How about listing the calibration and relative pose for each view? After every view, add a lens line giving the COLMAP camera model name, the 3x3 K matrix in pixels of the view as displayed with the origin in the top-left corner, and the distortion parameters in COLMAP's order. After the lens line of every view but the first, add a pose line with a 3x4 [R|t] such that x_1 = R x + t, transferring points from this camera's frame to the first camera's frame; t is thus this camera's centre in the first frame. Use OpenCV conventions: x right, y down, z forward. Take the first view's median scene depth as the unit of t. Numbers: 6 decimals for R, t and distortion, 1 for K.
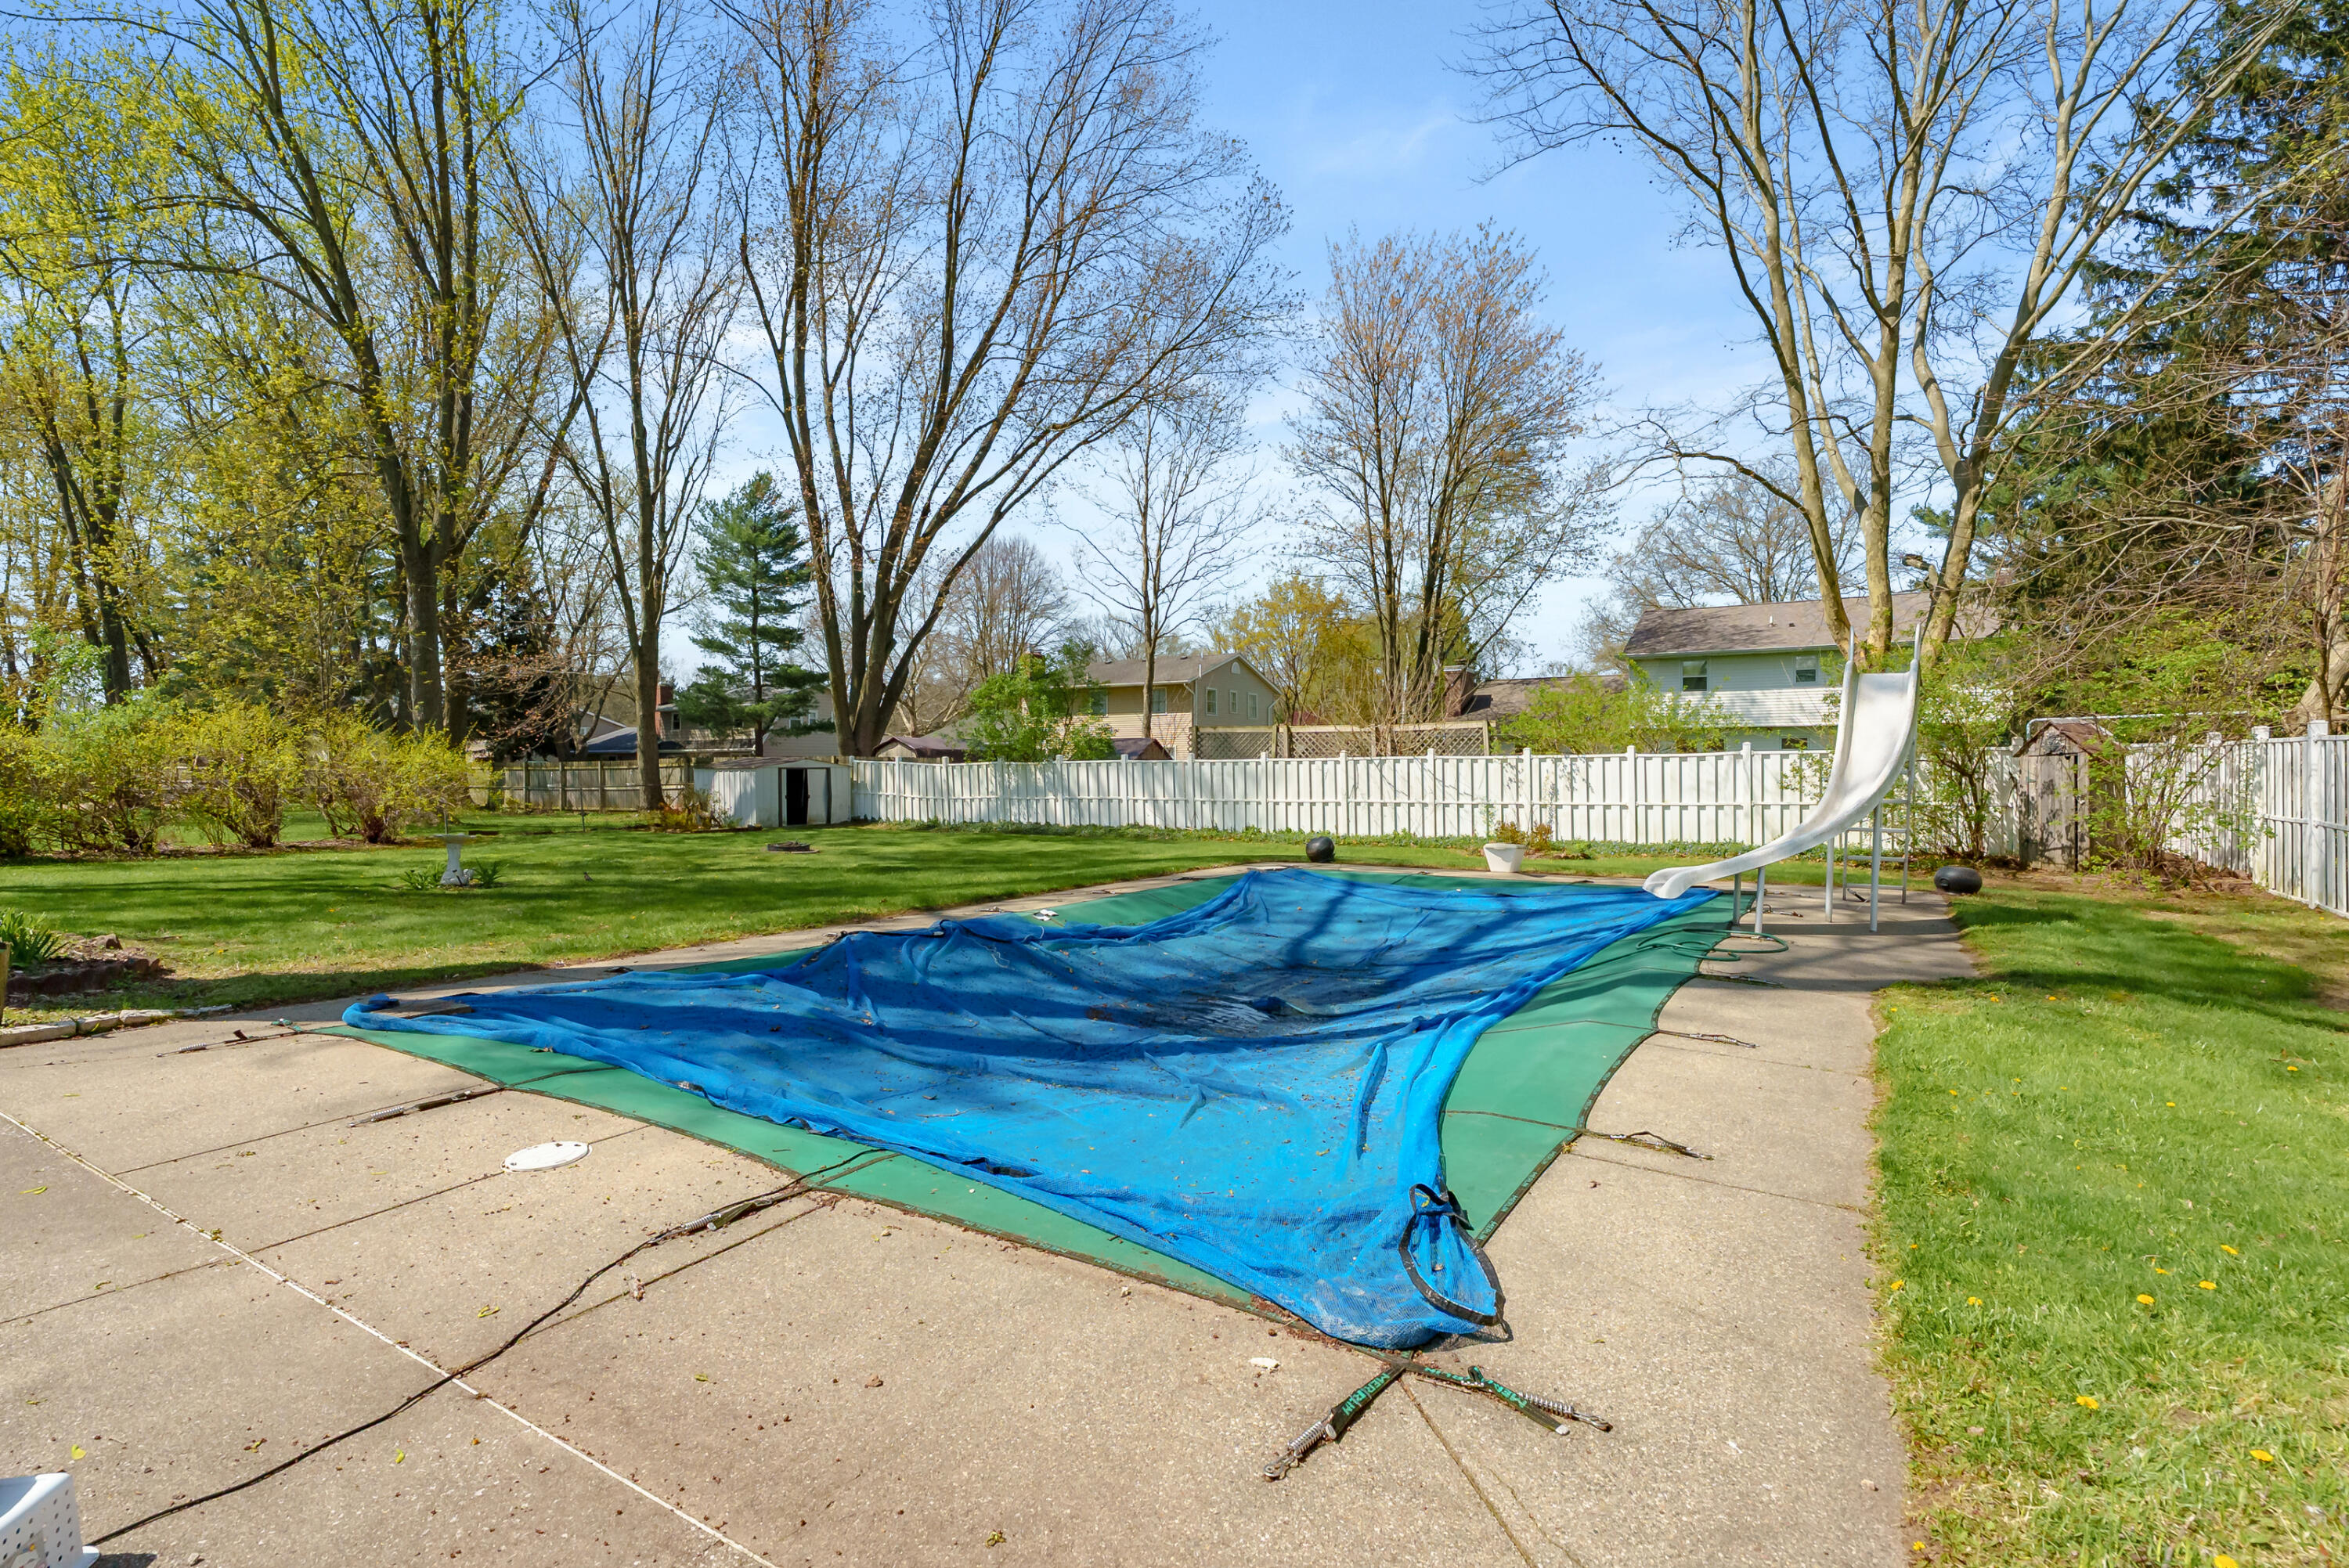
lens RADIAL K [[1073.6, 0, 1190.0], [0, 1073.6, 789.0], [0, 0, 1]] dist [-0.009886, 0.002407]
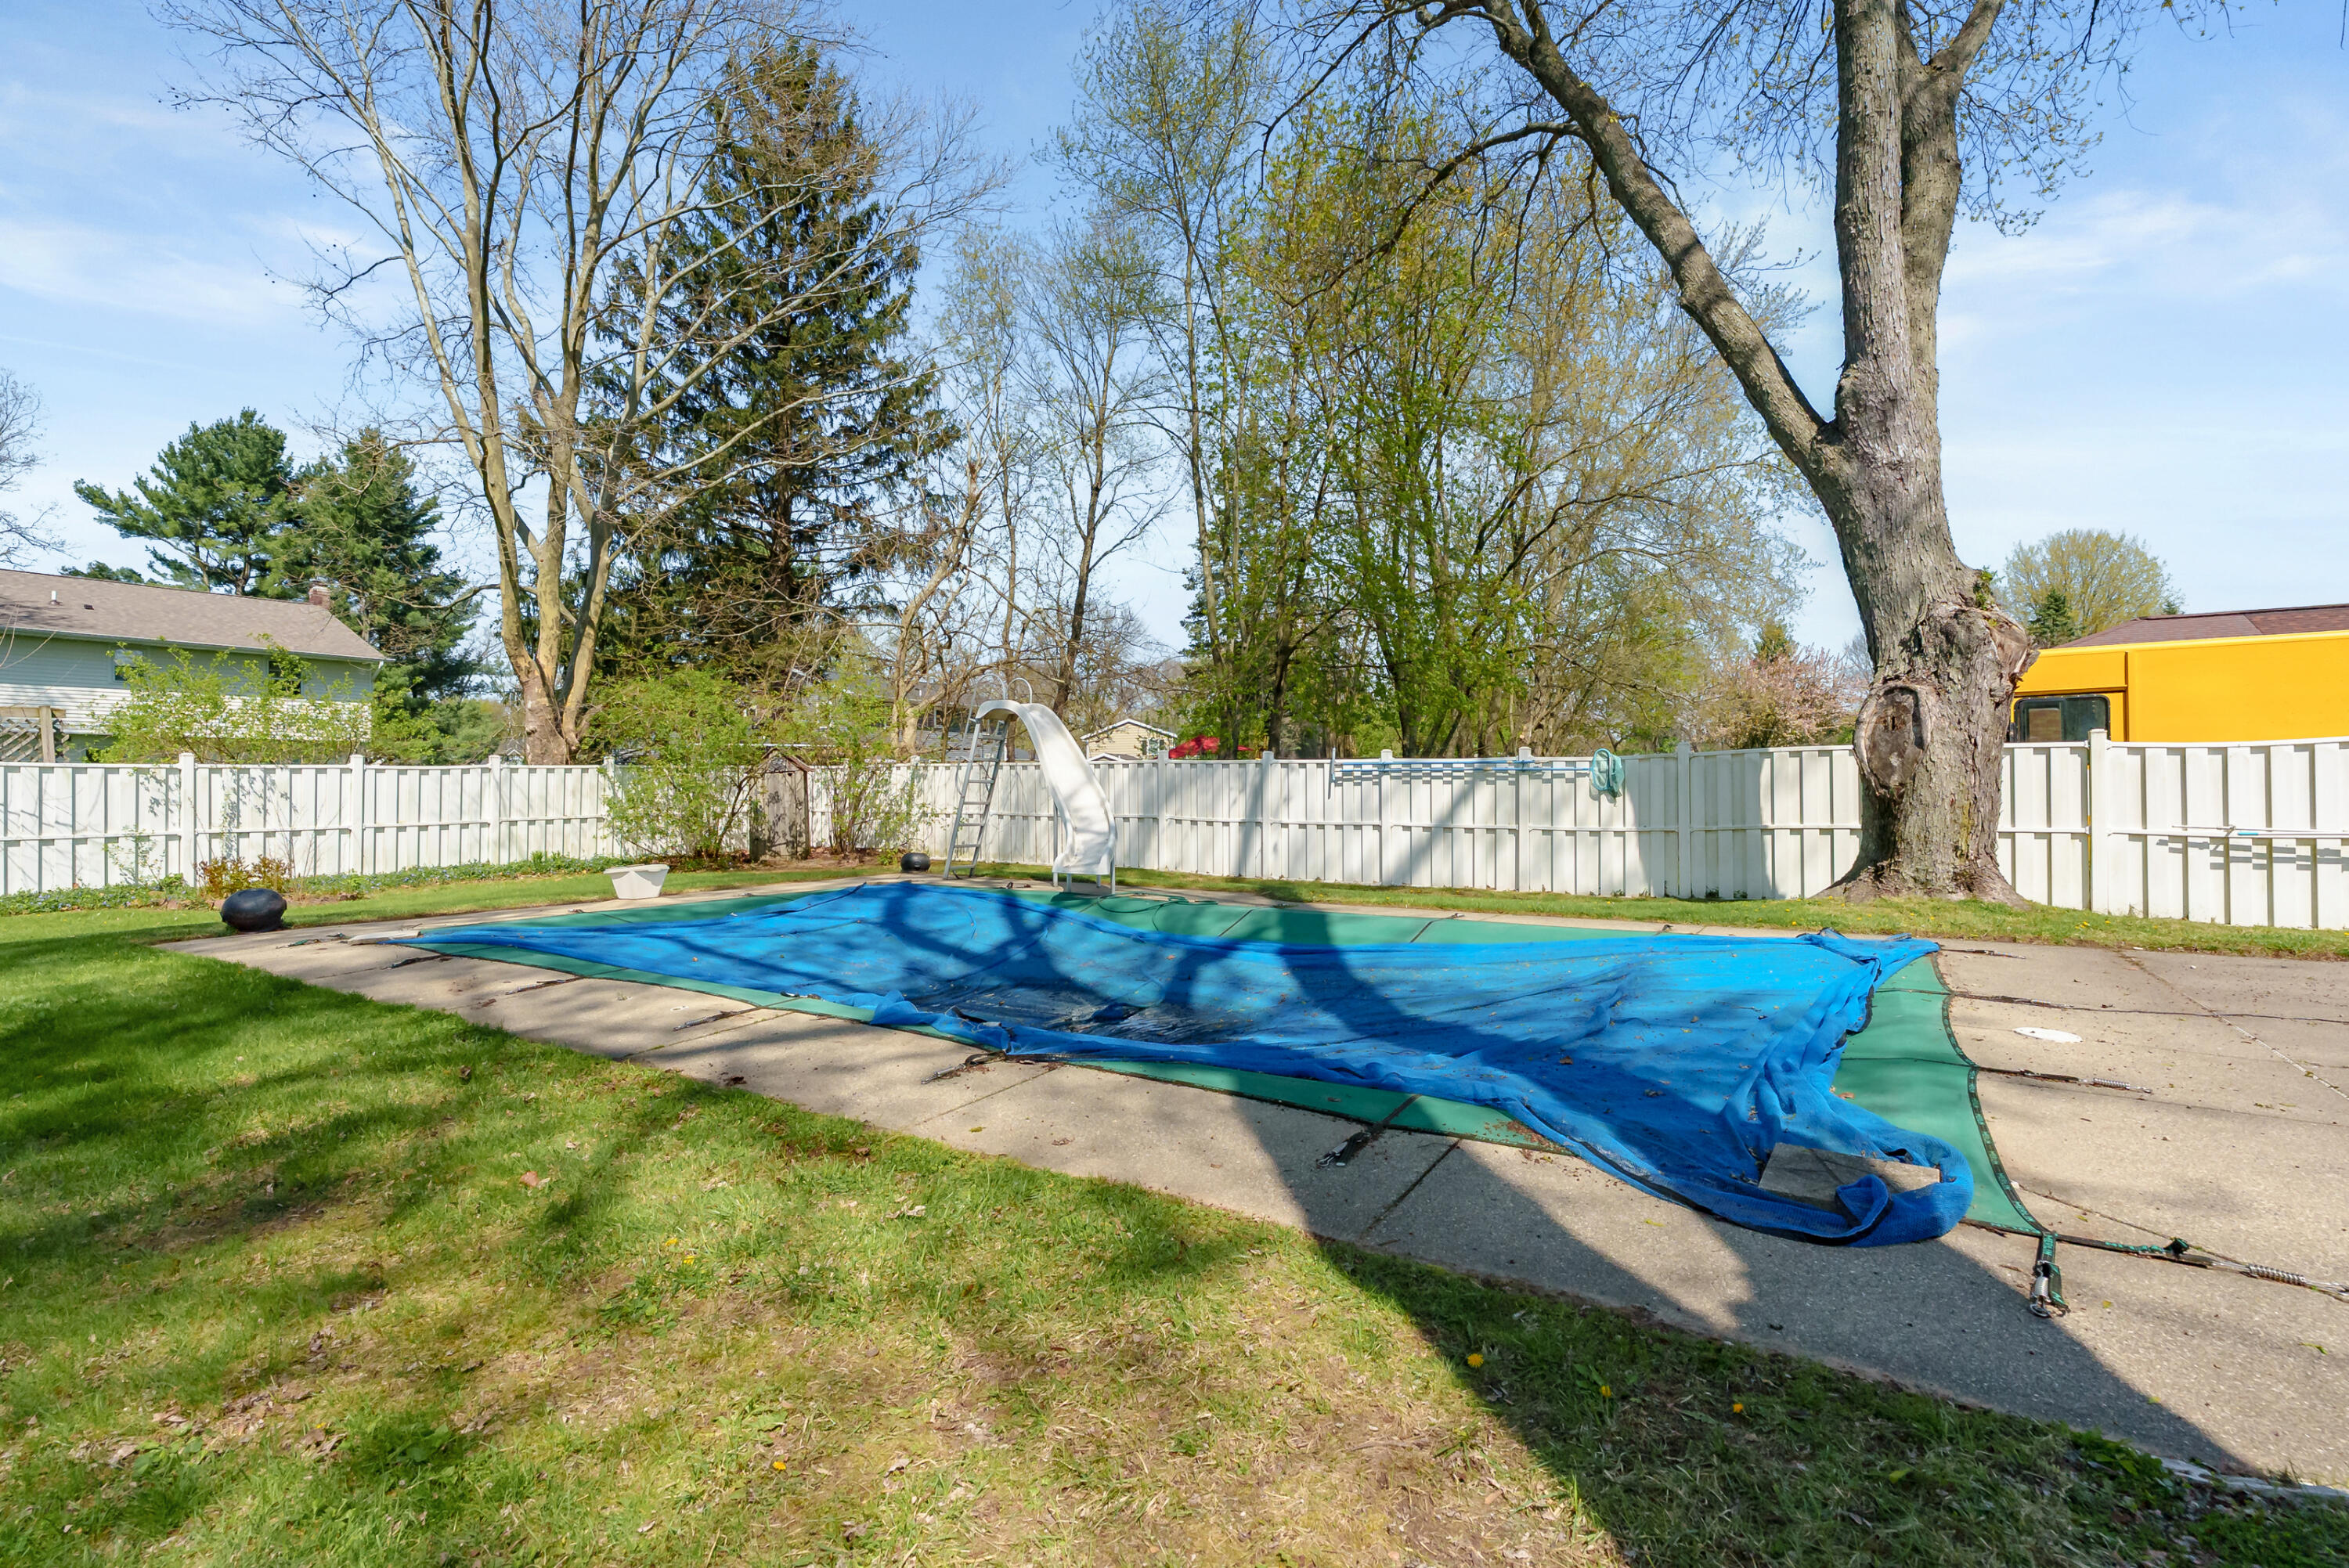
lens RADIAL K [[1073.6, 0, 1189.9], [0, 1073.6, 789.0], [0, 0, 1]] dist [-0.009886, 0.002407]
pose [[0.025673, 0.001913, 0.999669, -0.360363], [0.025520, 0.999671, -0.002568, 0.003156], [-0.999345, 0.025577, 0.025616, 0.335022]]
